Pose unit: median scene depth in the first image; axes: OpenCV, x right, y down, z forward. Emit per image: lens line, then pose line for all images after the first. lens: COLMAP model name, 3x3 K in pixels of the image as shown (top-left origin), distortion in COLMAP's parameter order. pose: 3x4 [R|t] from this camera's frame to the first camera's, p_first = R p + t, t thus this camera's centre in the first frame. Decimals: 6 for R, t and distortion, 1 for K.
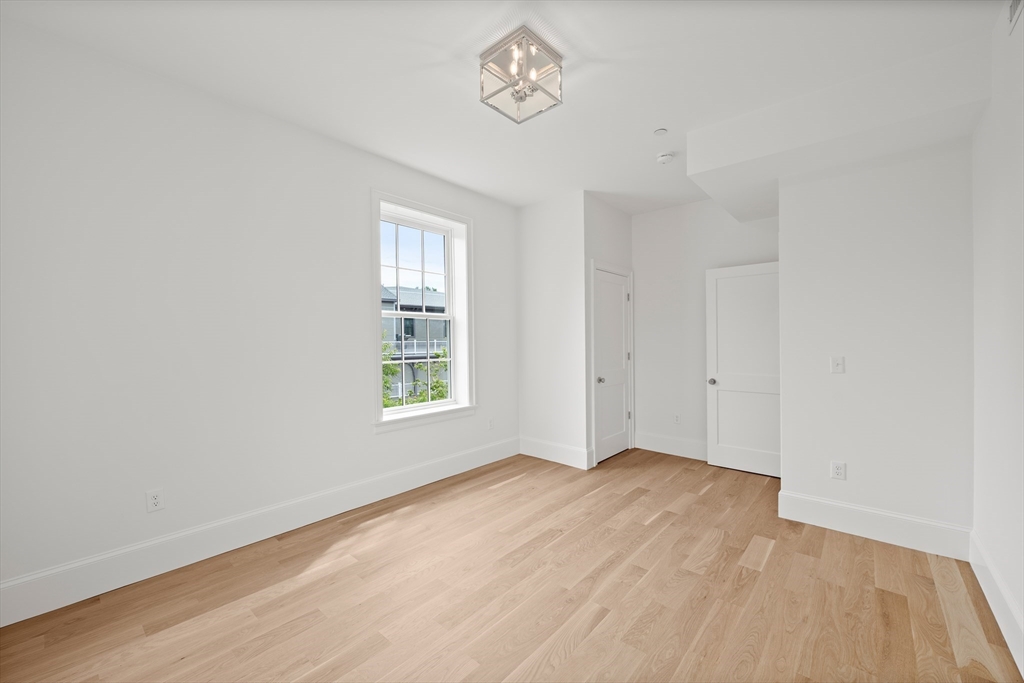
lens RADIAL K [[419.3, 0, 514.1], [0, 419.3, 342.8], [0, 0, 1]] dist [0.001696, 0.000159]
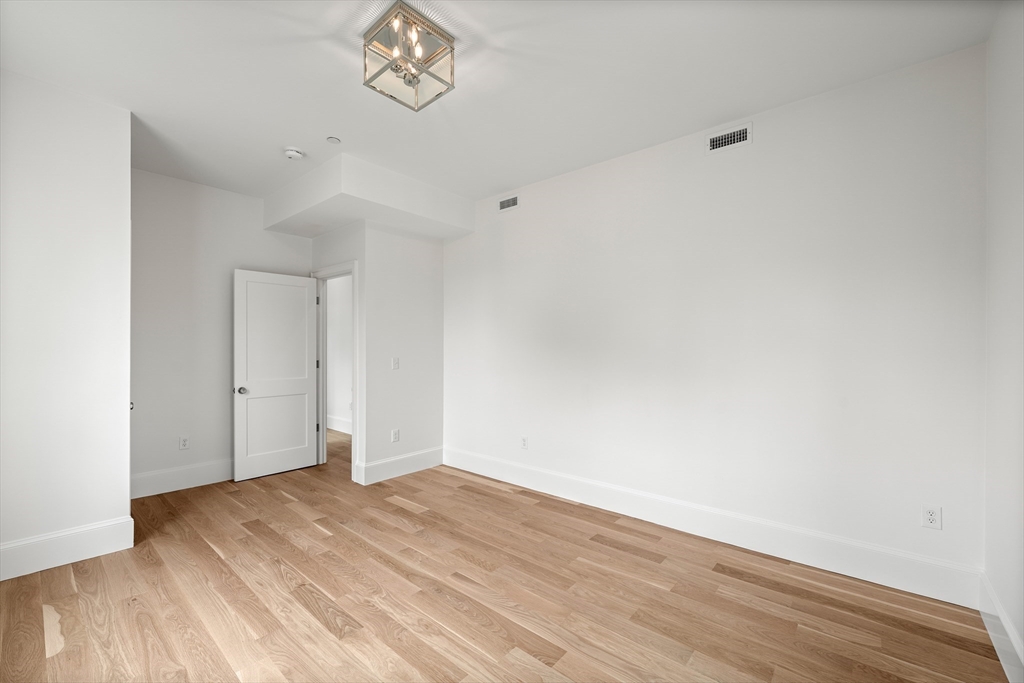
lens RADIAL K [[419.3, 0, 514.1], [0, 419.3, 342.8], [0, 0, 1]] dist [0.001696, 0.000159]
pose [[-0.018500, 0.010420, 0.999775, -0.711212], [0.002509, 0.999943, -0.010375, -0.004115], [-0.999826, 0.002316, -0.018525, 0.619844]]
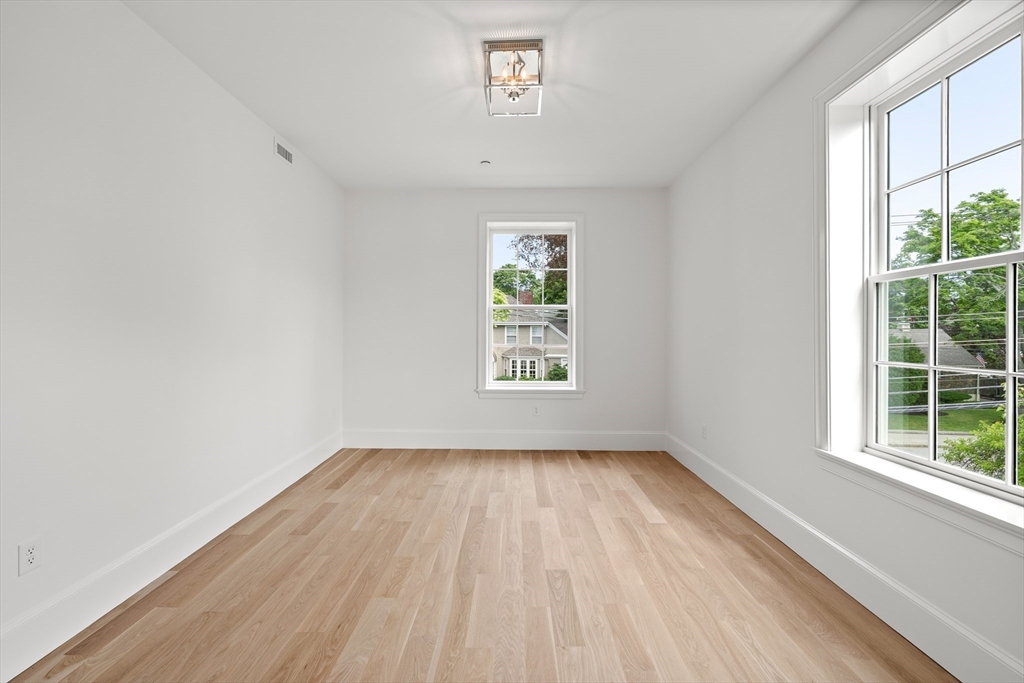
lens RADIAL K [[401.7, 0, 507.2], [0, 401.7, 338.1], [0, 0, 1]] dist [-0.001377, 0.000176]
pose [[-0.769325, 0.010740, -0.638768, 0.536809], [-0.004927, 0.999729, 0.022743, 0.000363], [0.638839, 0.020644, -0.769063, 1.390552]]
